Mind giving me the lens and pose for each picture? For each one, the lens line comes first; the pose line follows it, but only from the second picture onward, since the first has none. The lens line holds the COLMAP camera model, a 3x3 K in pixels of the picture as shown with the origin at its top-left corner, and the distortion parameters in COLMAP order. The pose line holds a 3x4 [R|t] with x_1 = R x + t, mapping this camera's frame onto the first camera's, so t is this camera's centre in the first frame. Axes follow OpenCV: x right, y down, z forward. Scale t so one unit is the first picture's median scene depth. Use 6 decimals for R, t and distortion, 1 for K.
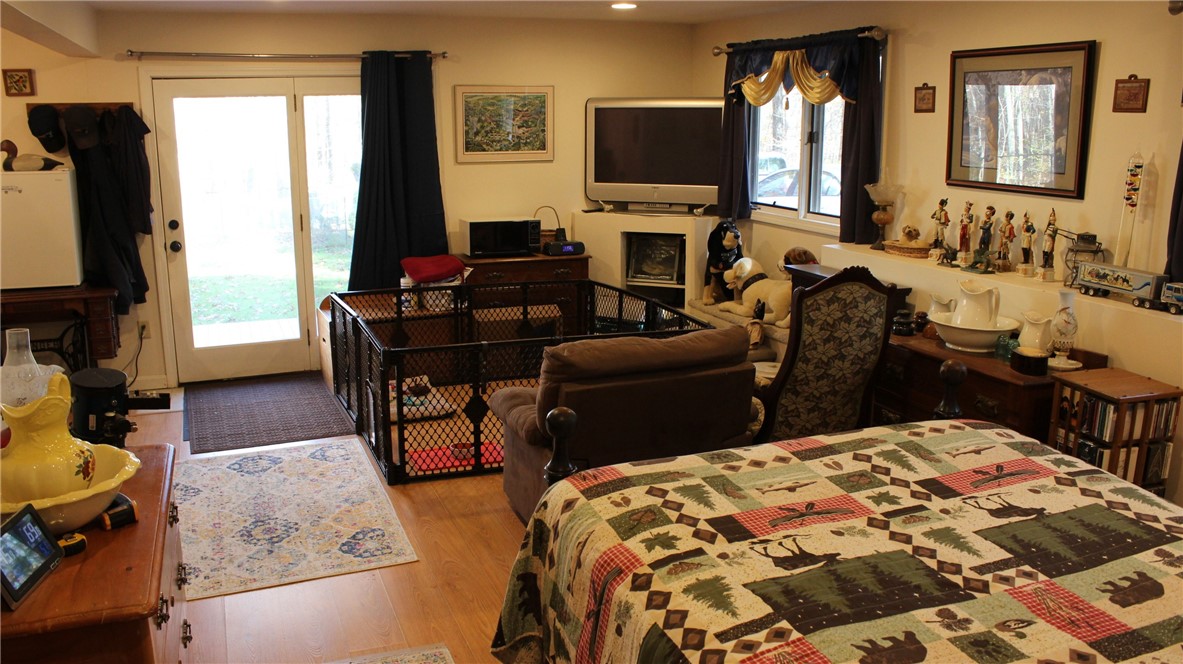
lens RADIAL K [[993.0, 0, 598.2], [0, 993.0, 340.3], [0, 0, 1]] dist [-0.135230, 0.112911]
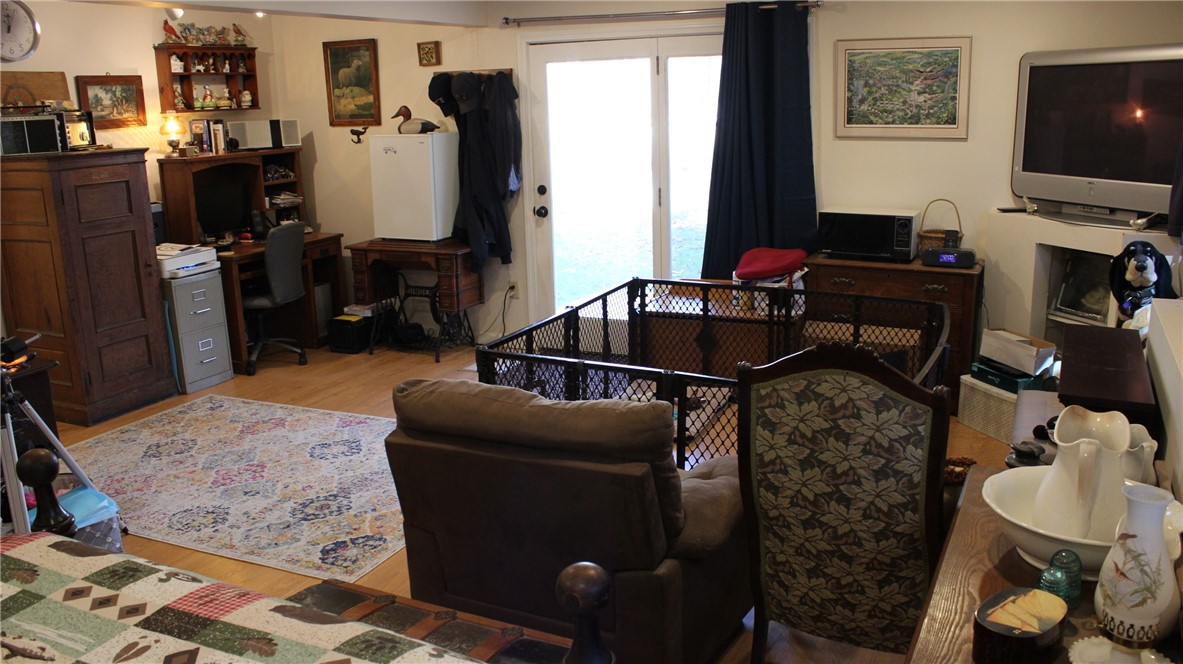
lens RADIAL K [[993.0, 0, 592.5], [0, 993.0, 338.1], [0, 0, 1]] dist [-0.135230, 0.112911]
pose [[0.671484, 0.163677, -0.722716, 0.360708], [-0.142234, 0.985635, 0.091070, -0.069149], [0.727240, 0.041643, 0.685119, 0.343613]]
